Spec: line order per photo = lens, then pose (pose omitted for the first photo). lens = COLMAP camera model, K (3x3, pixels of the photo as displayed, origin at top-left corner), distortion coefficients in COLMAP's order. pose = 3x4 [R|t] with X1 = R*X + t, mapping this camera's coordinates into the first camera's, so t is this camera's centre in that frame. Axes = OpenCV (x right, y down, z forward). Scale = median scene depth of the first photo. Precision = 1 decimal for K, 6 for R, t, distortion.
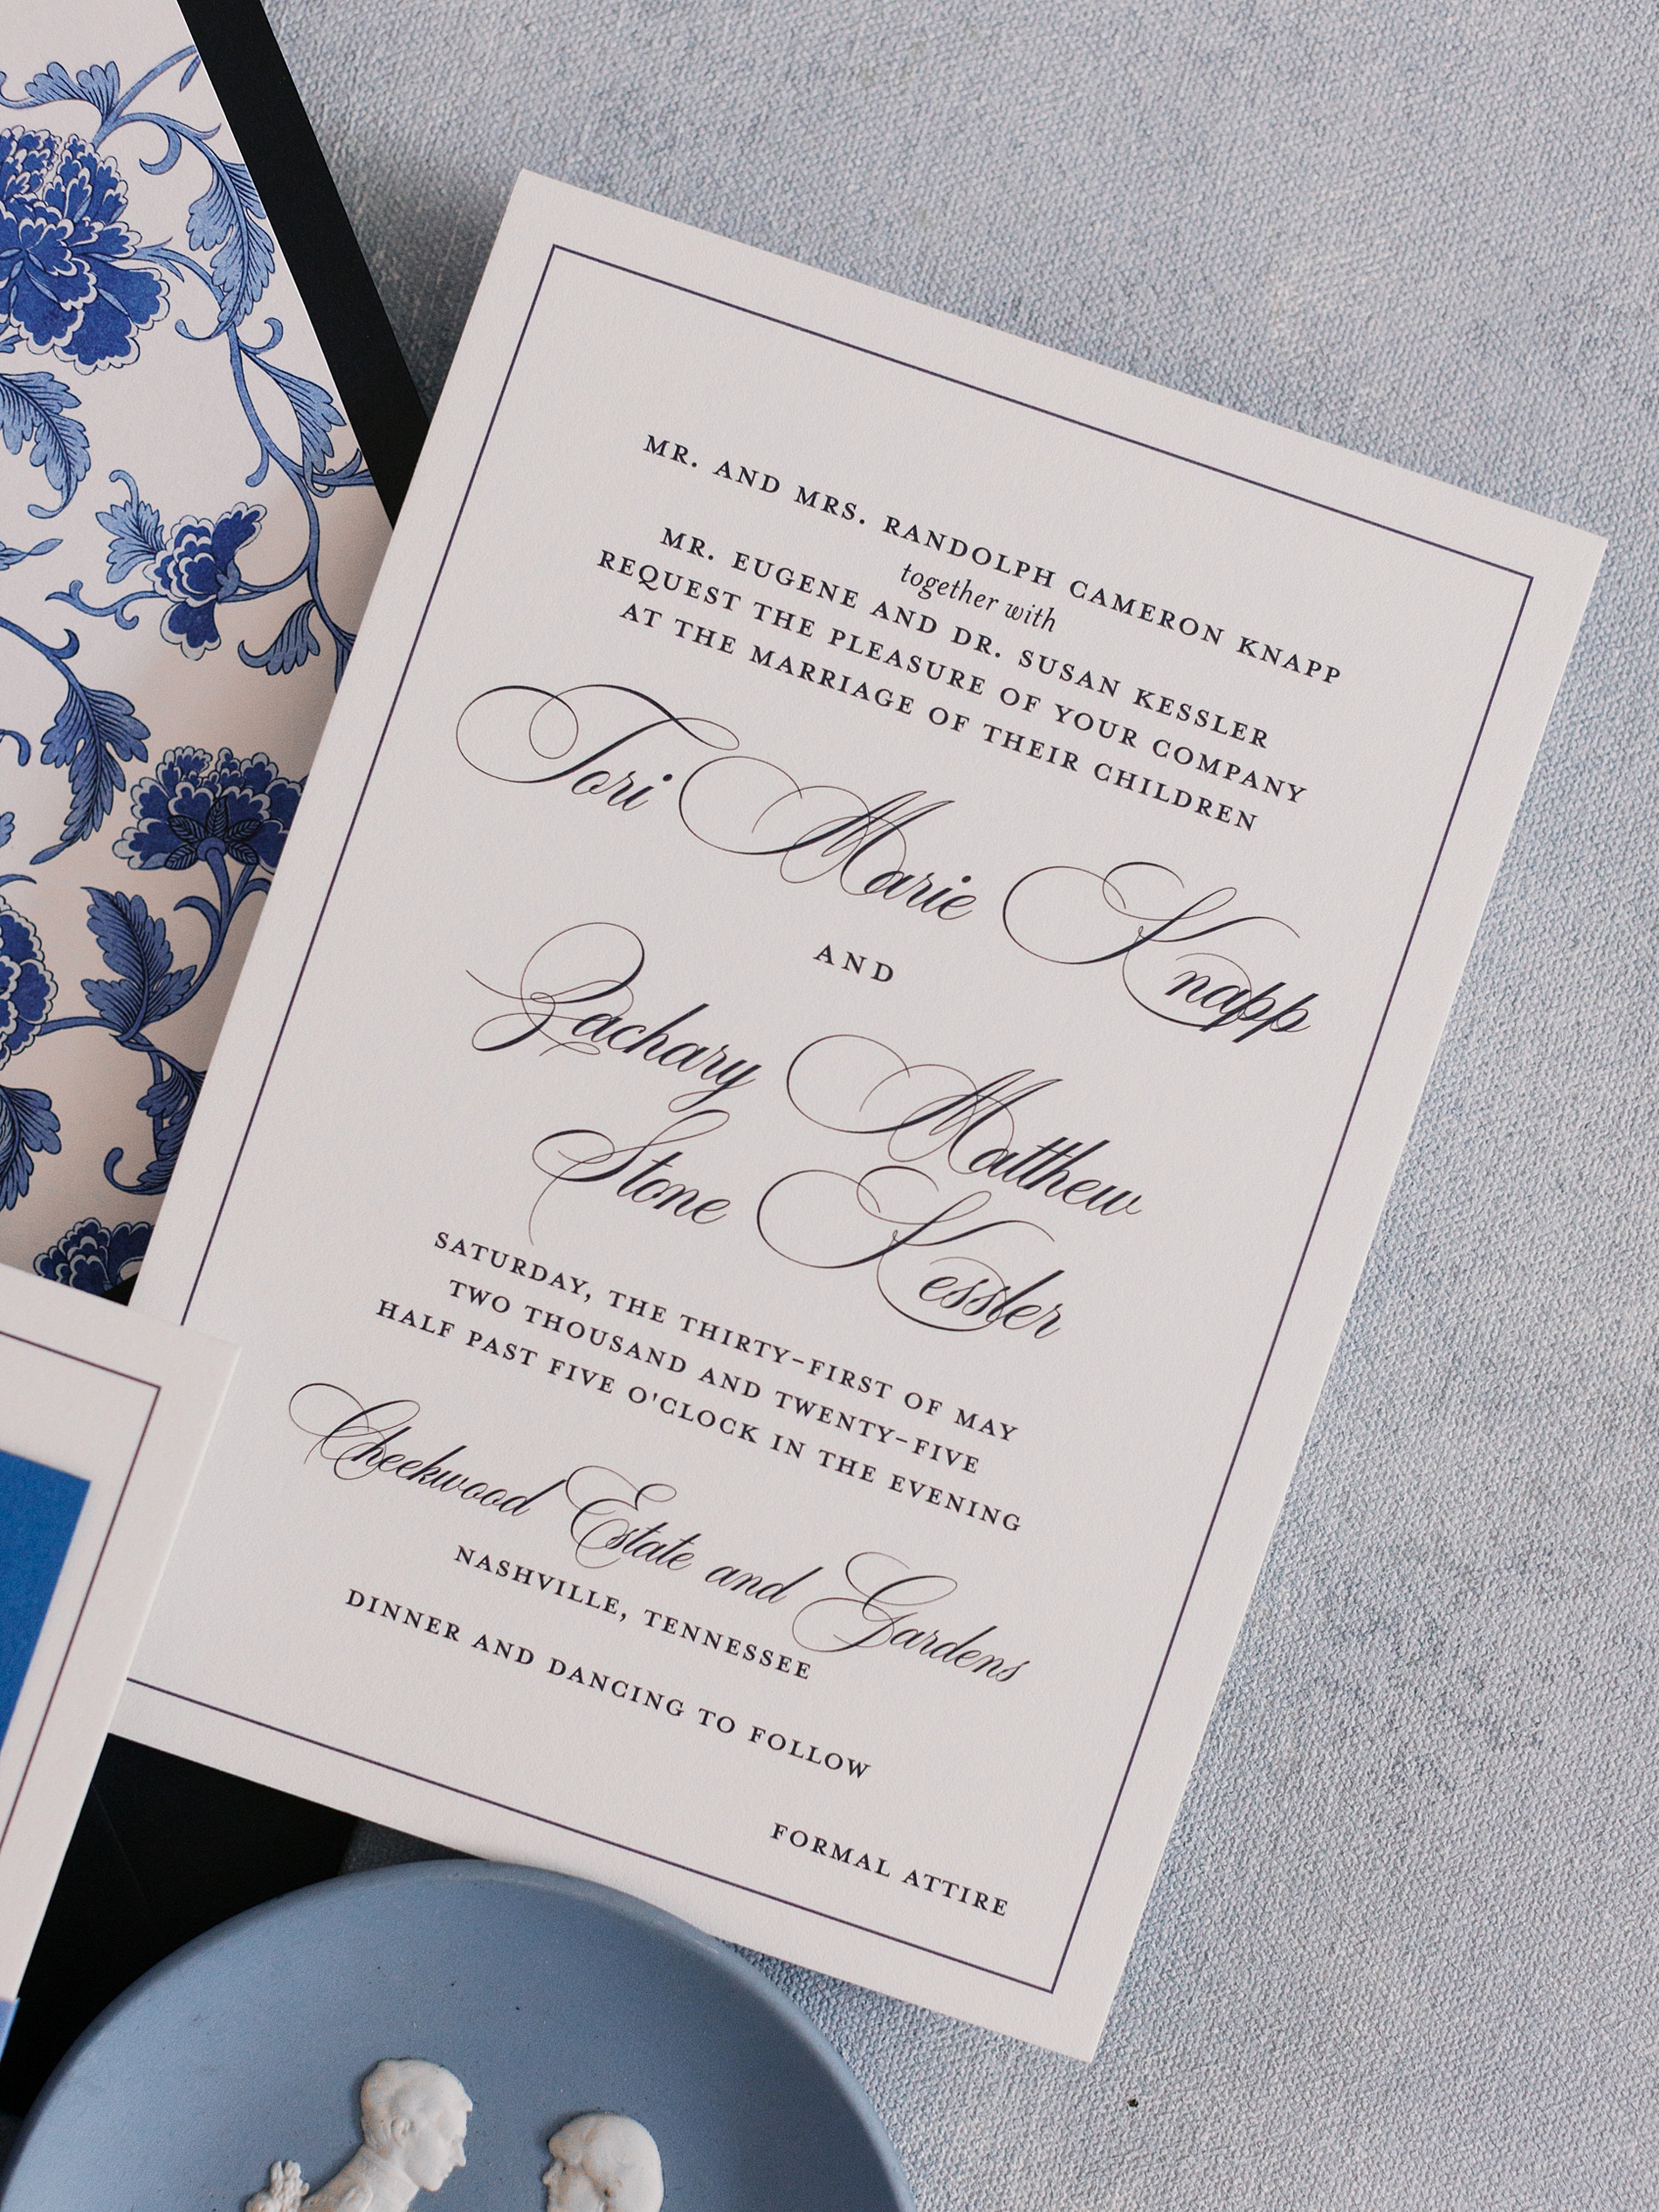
lens RADIAL K [[4950.9, 0, 829.5], [0, 4950.9, 1106.0], [0, 0, 1]] dist [-0.050302, -0.316024]
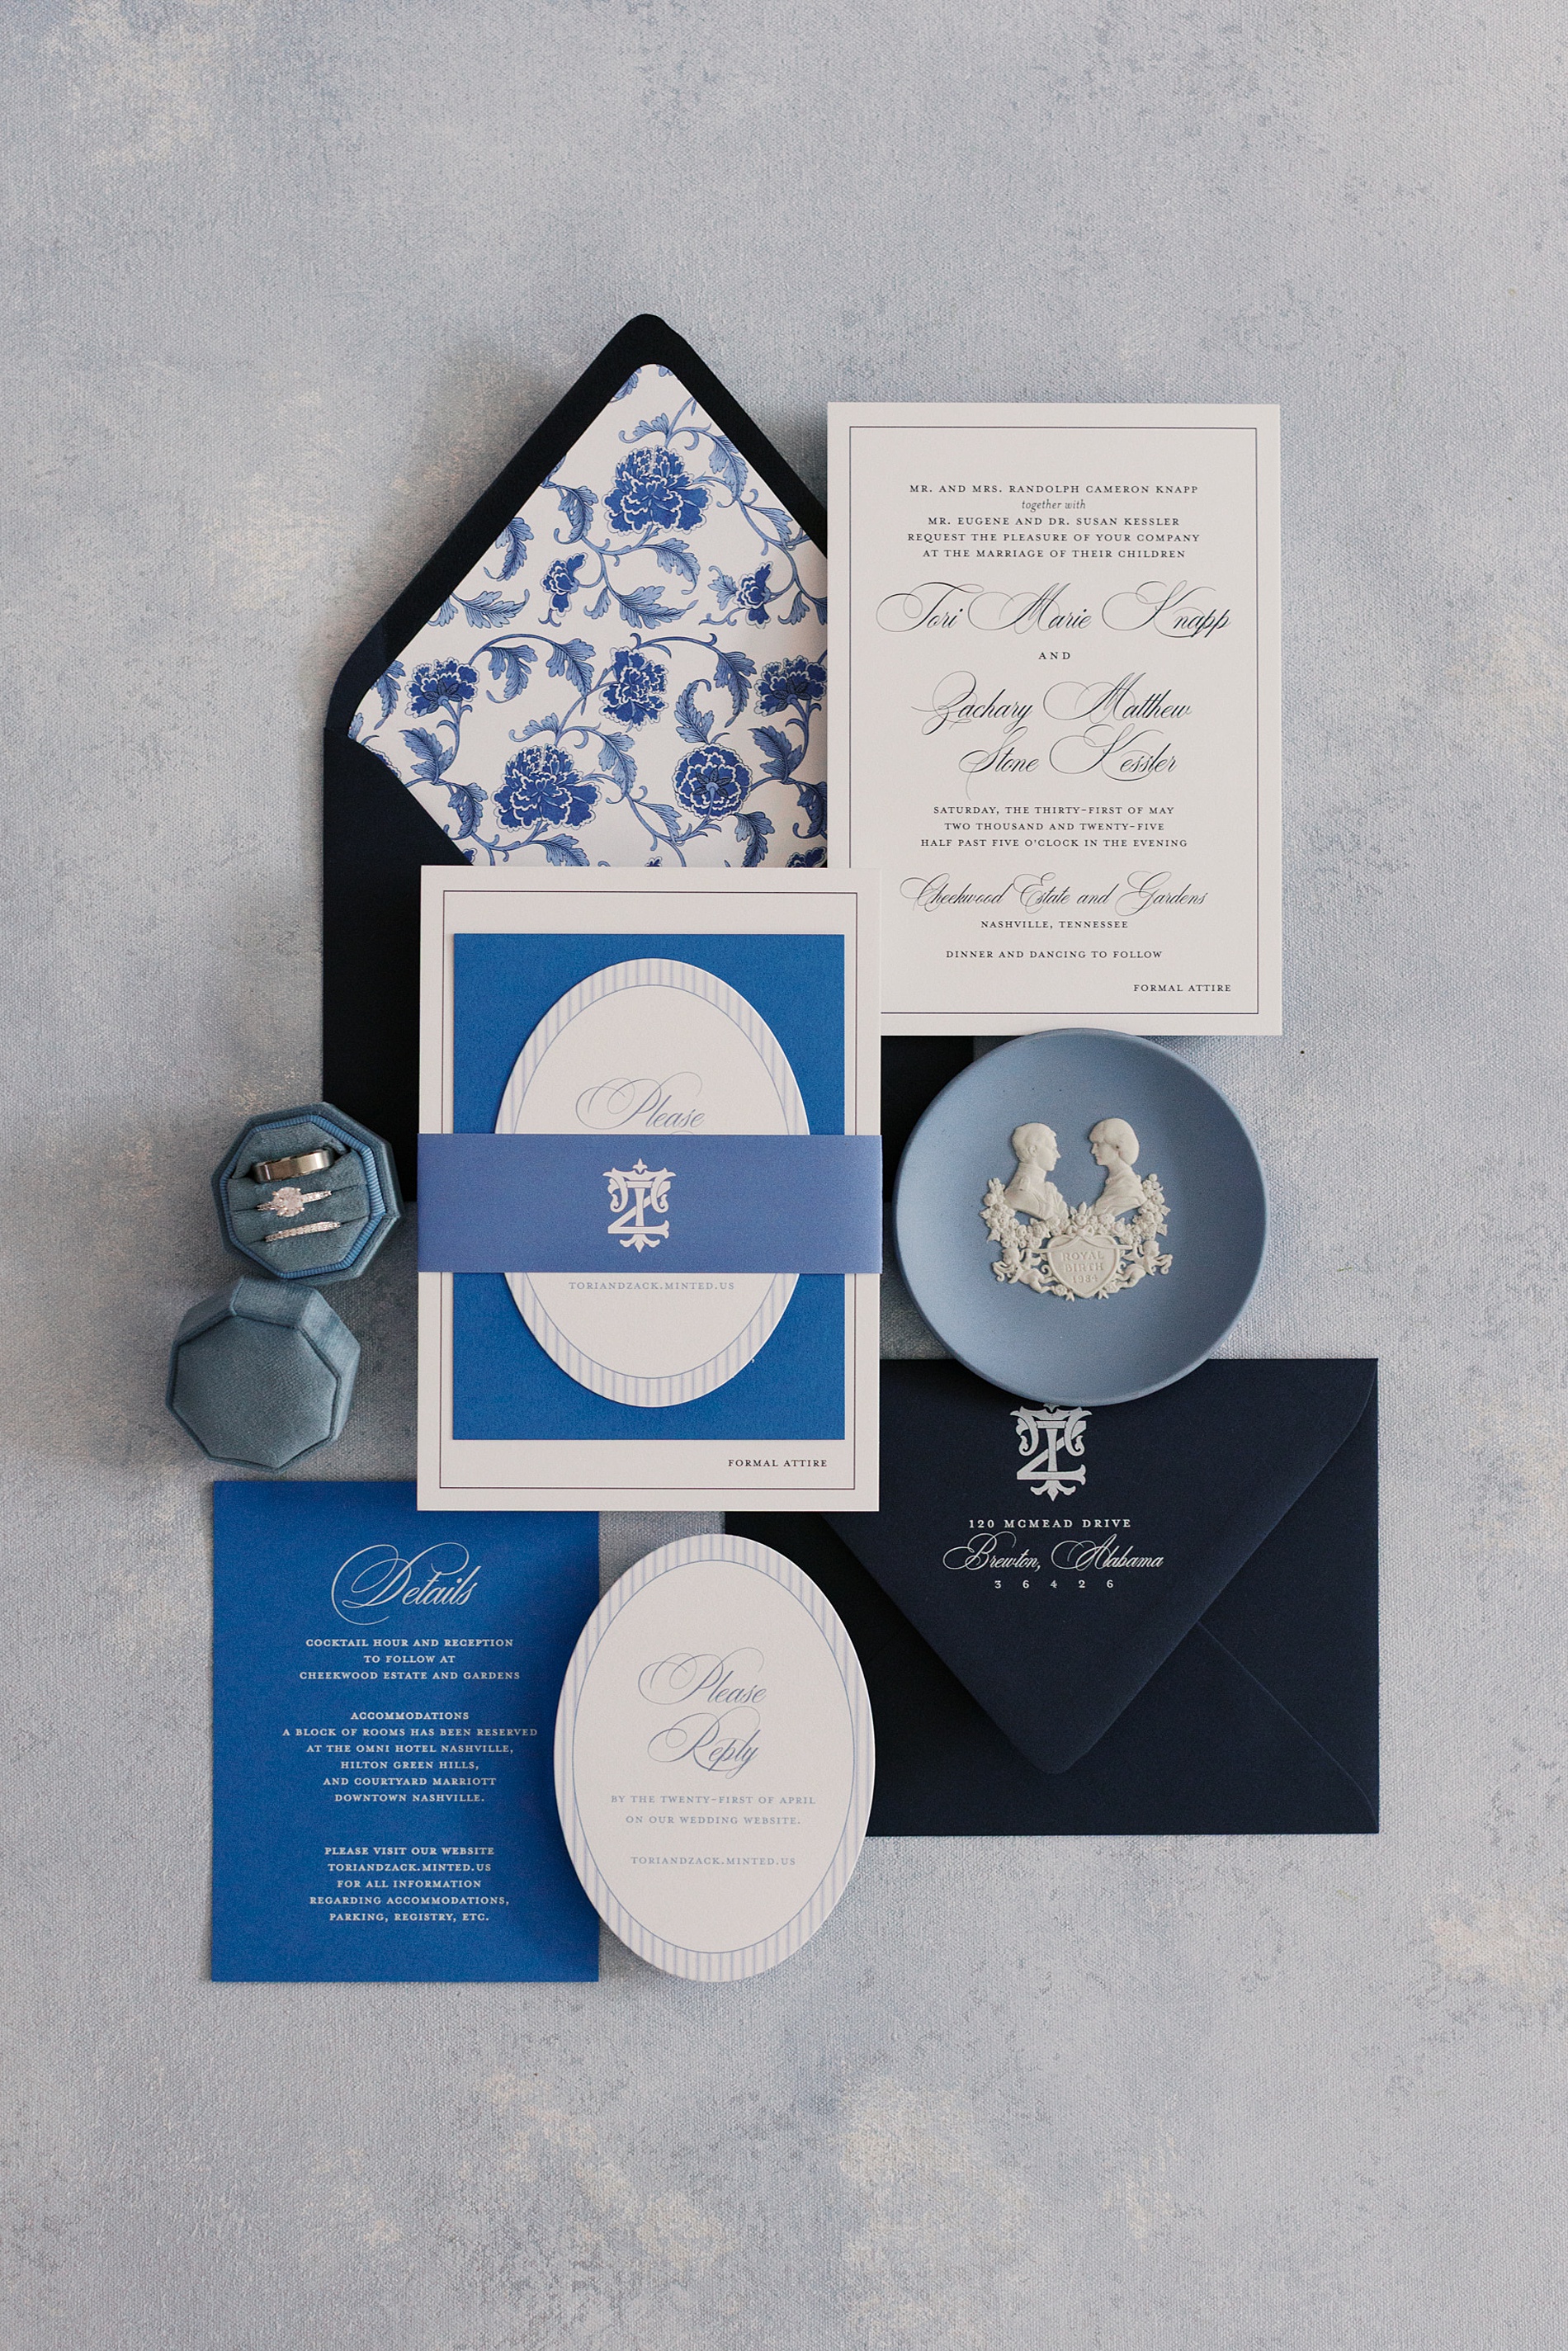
lens RADIAL K [[4655.3, 0, 774.4], [0, 4655.3, 1078.1], [0, 0, 1]] dist [-0.031142, -0.094371]
pose [[0.946807, -0.321162, 0.020286, -0.249162], [0.321414, 0.946879, -0.010661, 0.155917], [-0.015784, 0.016614, 0.999737, -1.385784]]
